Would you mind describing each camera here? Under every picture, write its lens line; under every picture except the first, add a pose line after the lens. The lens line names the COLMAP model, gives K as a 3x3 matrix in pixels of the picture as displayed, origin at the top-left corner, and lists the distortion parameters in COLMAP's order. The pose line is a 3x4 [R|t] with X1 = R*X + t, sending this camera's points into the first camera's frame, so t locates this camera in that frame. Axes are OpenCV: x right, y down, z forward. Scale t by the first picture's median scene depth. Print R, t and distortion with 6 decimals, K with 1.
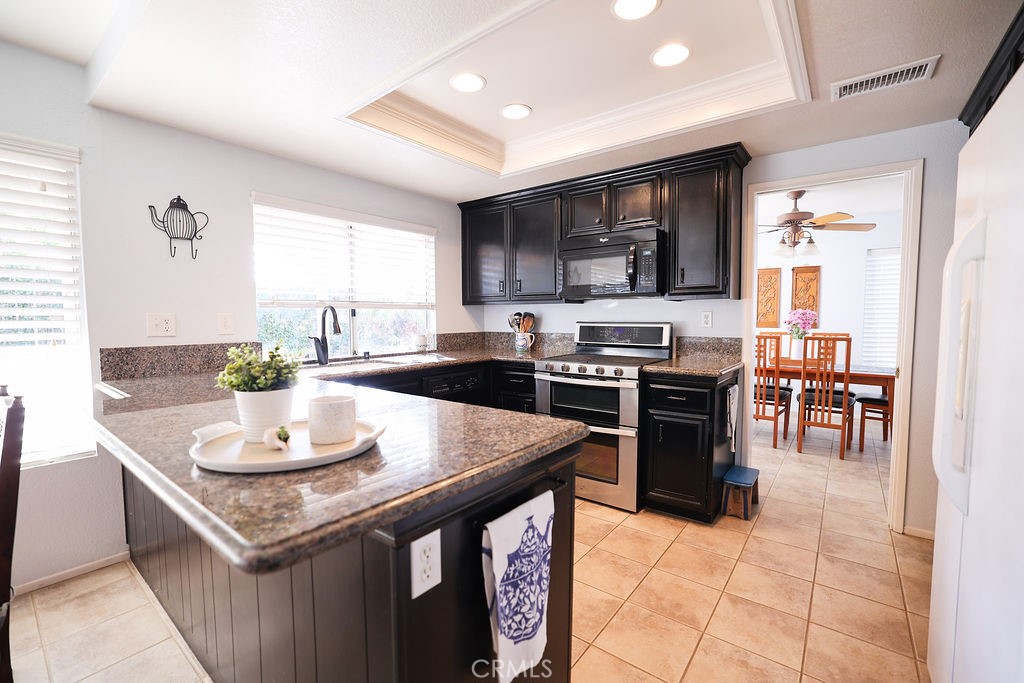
lens RADIAL K [[439.3, 0, 503.1], [0, 439.3, 341.4], [0, 0, 1]] dist [-0.029313, 0.006383]
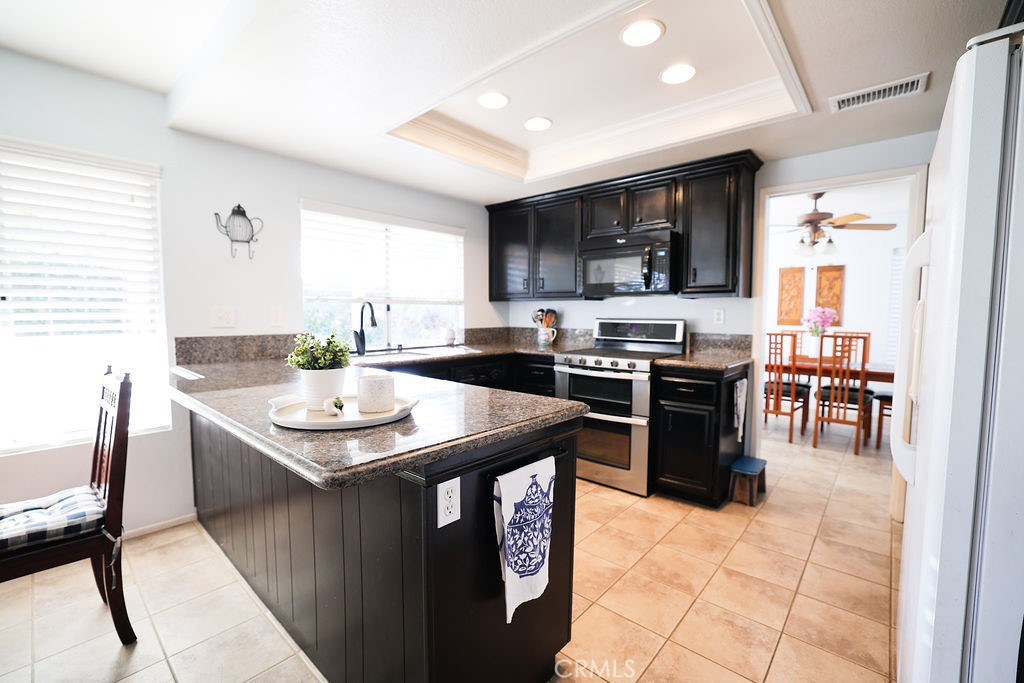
lens RADIAL K [[439.3, 0, 507.0], [0, 439.3, 342.2], [0, 0, 1]] dist [-0.029313, 0.006383]
pose [[0.998185, 0.011665, -0.059088, 0.025269], [-0.011055, 0.999882, 0.010650, 0.007402], [0.059205, -0.009978, 0.998196, -0.107111]]
